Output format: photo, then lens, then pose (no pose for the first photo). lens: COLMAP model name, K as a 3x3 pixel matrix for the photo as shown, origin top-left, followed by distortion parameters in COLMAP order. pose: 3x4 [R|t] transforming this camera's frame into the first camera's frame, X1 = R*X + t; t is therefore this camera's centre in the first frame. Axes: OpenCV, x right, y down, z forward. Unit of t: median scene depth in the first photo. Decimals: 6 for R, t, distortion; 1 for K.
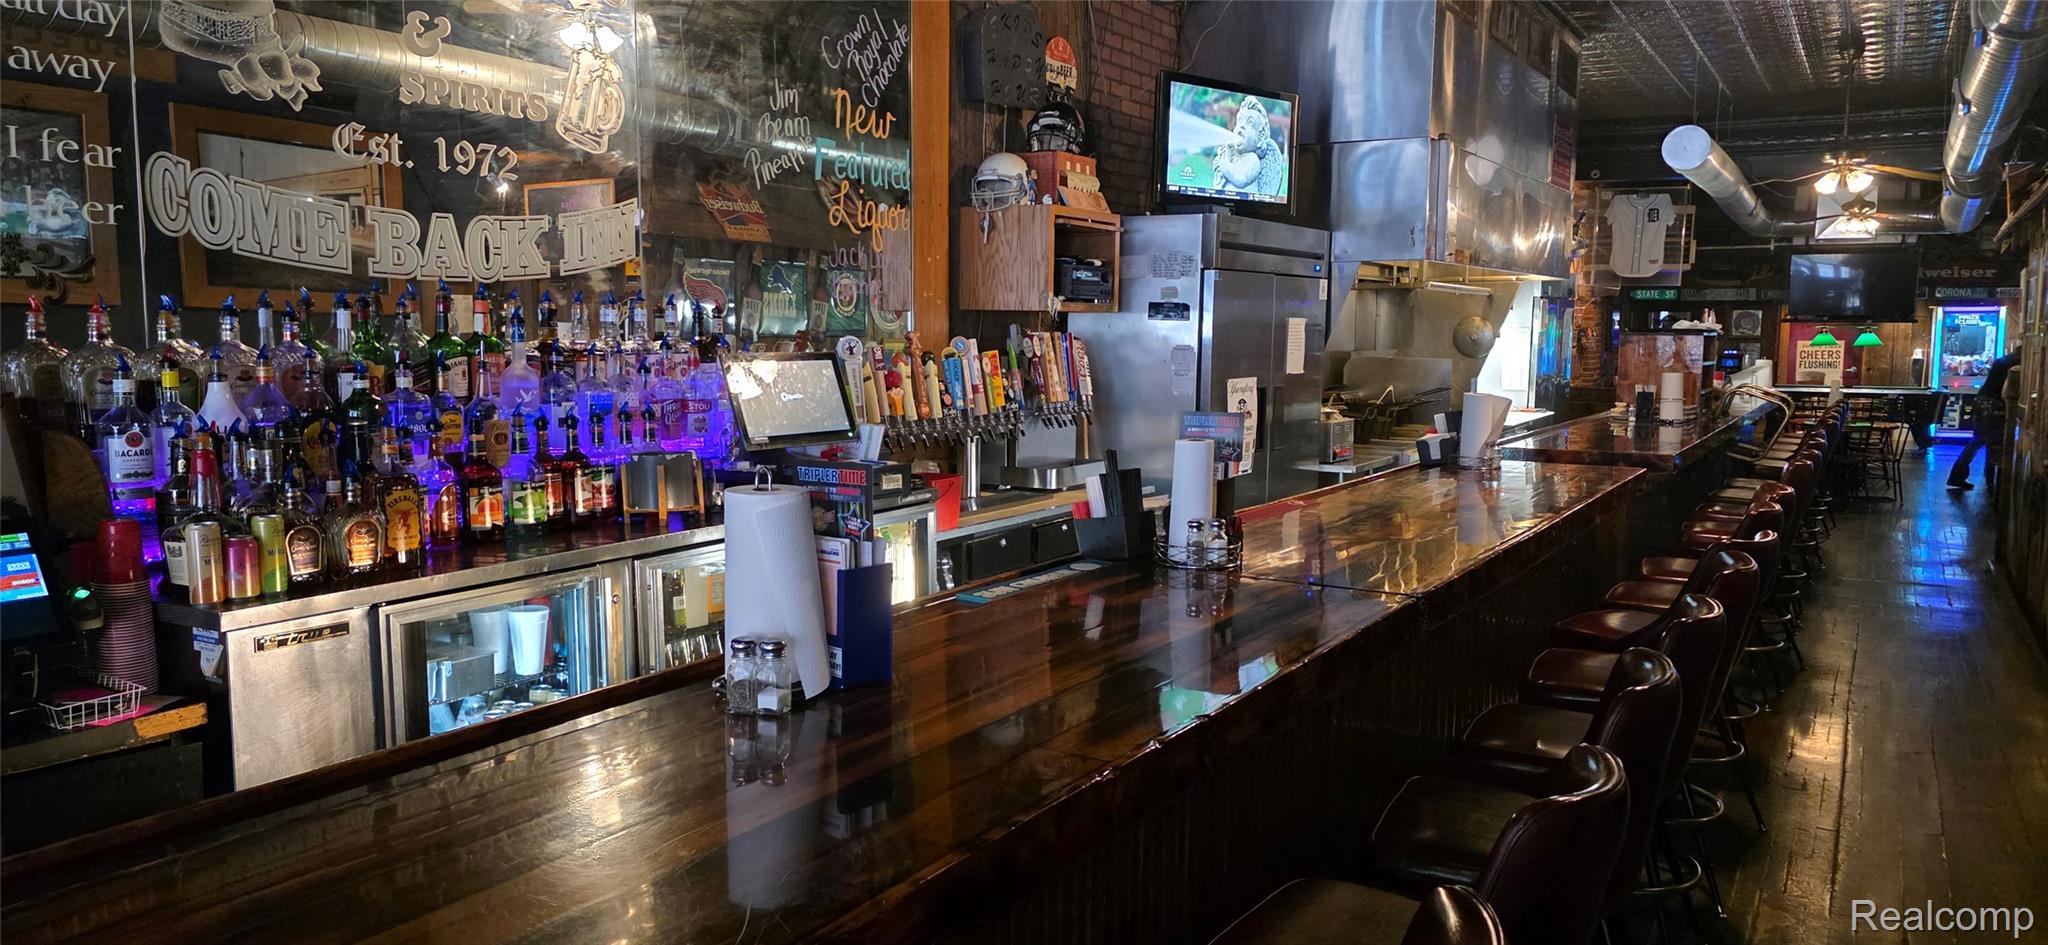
lens RADIAL K [[1423.9, 0, 1027.8], [0, 1423.9, 439.8], [0, 0, 1]] dist [0.060634, -0.002312]
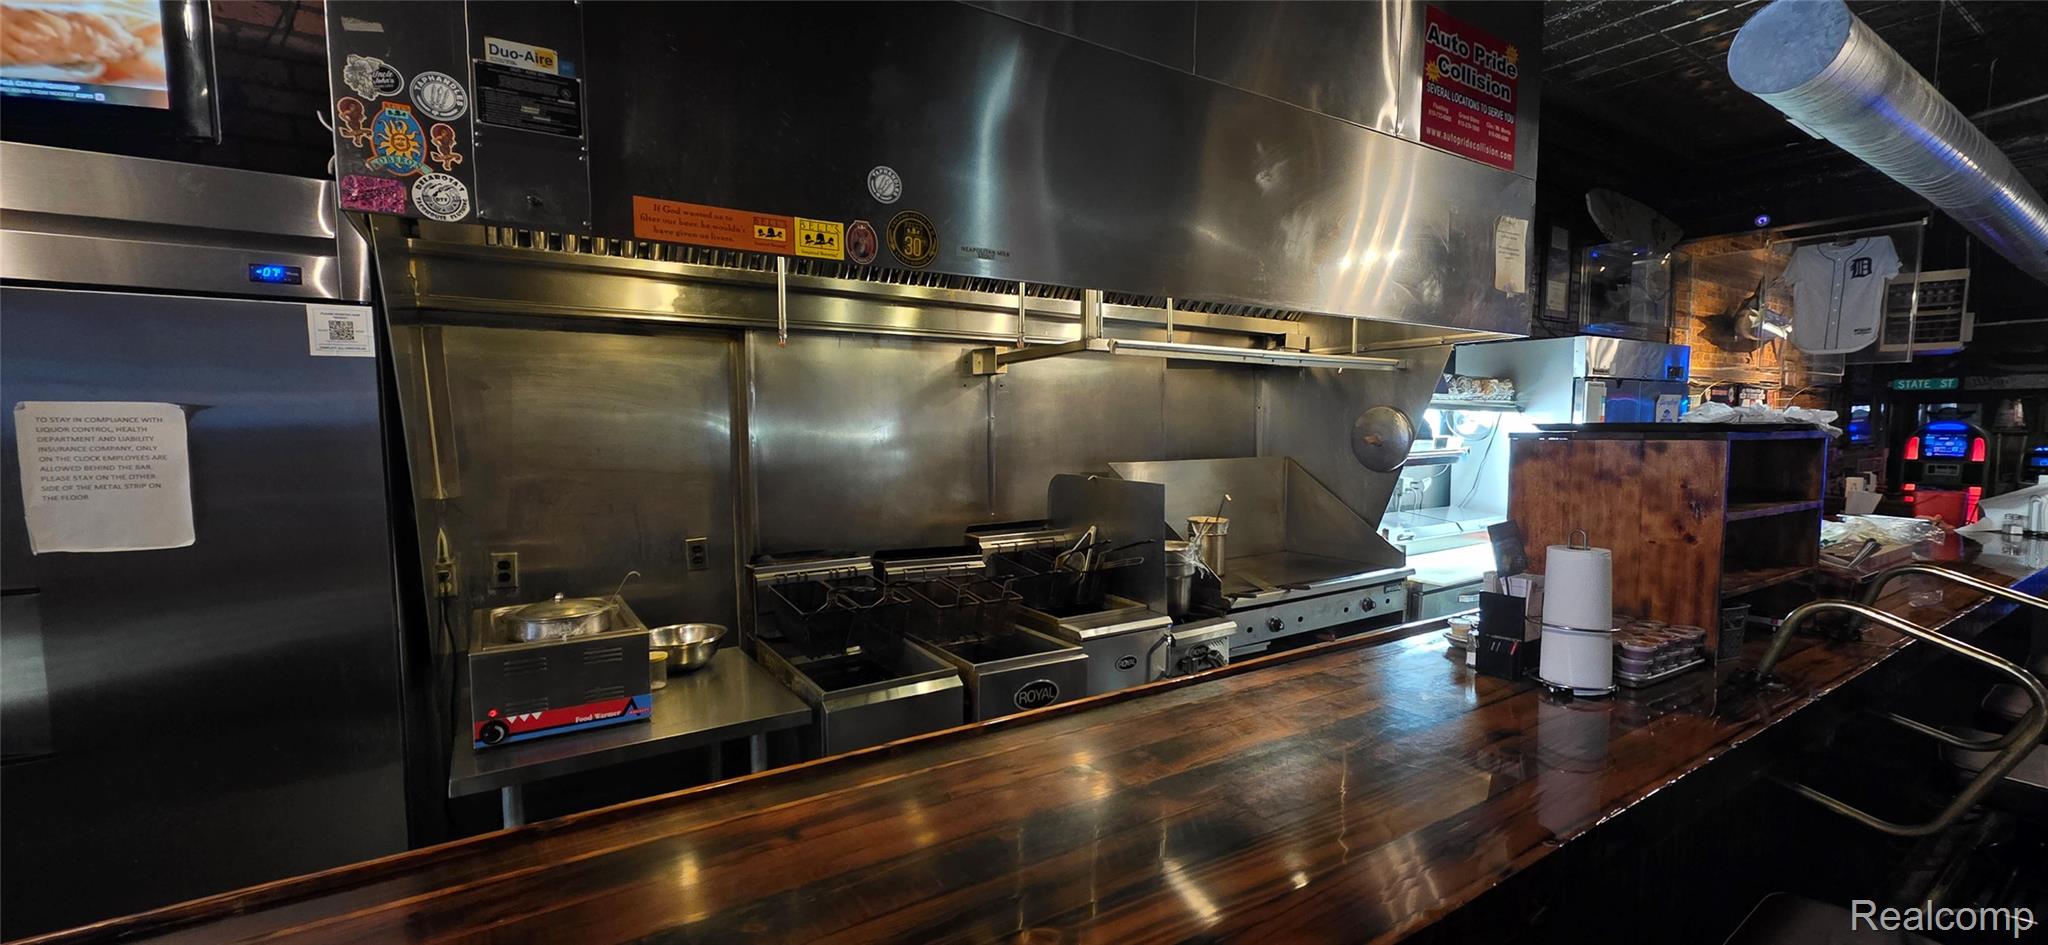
lens RADIAL K [[807.6, 0, 1024.0], [0, 807.6, 472.5], [0, 0, 1]] dist [0.001203, 0.000063]
pose [[0.890985, 0.019131, -0.453630, 0.343323], [-0.028715, 0.999486, -0.014249, -0.048480], [0.453125, 0.025722, 0.891076, 0.629180]]
